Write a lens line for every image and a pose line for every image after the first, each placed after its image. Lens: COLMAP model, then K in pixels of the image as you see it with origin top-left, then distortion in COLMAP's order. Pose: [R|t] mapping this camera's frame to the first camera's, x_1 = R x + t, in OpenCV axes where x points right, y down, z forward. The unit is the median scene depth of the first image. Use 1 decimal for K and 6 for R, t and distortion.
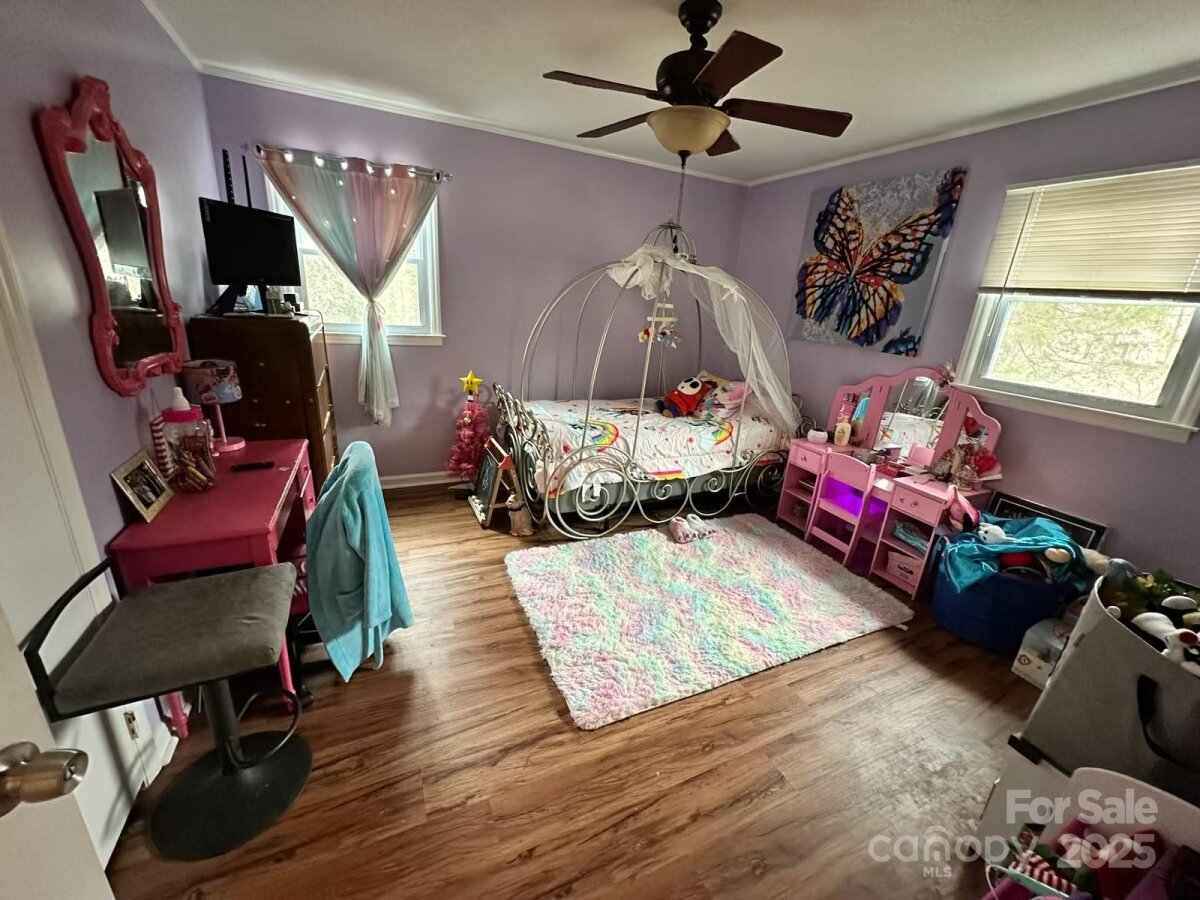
lens RADIAL K [[478.7, 0, 598.4], [0, 478.7, 451.1], [0, 0, 1]] dist [-0.003297, 0.000522]
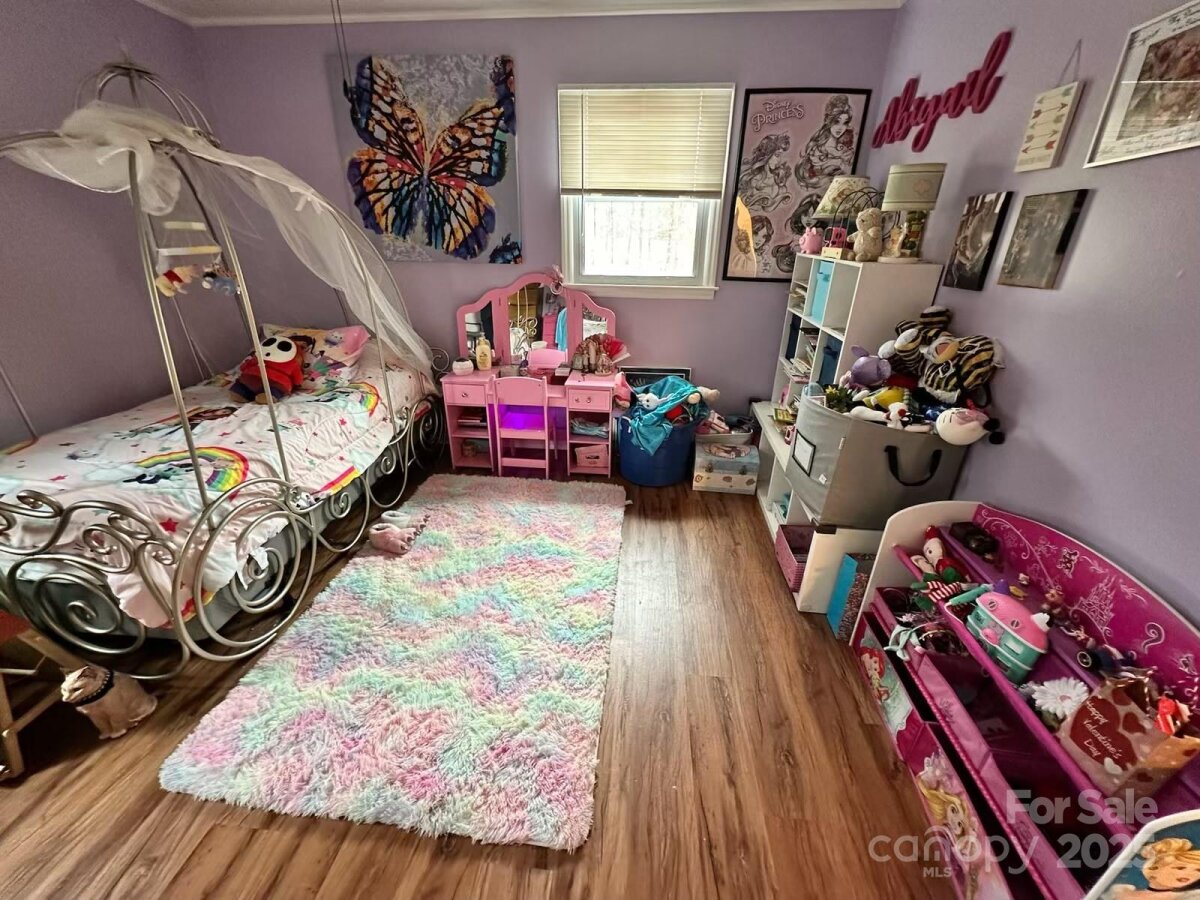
lens RADIAL K [[478.7, 0, 598.4], [0, 478.7, 451.1], [0, 0, 1]] dist [-0.003297, 0.000522]
pose [[0.498977, -0.413397, 0.761659, -0.185492], [0.292060, 0.907692, 0.301325, -0.092036], [-0.815919, 0.072096, 0.573654, 0.305758]]
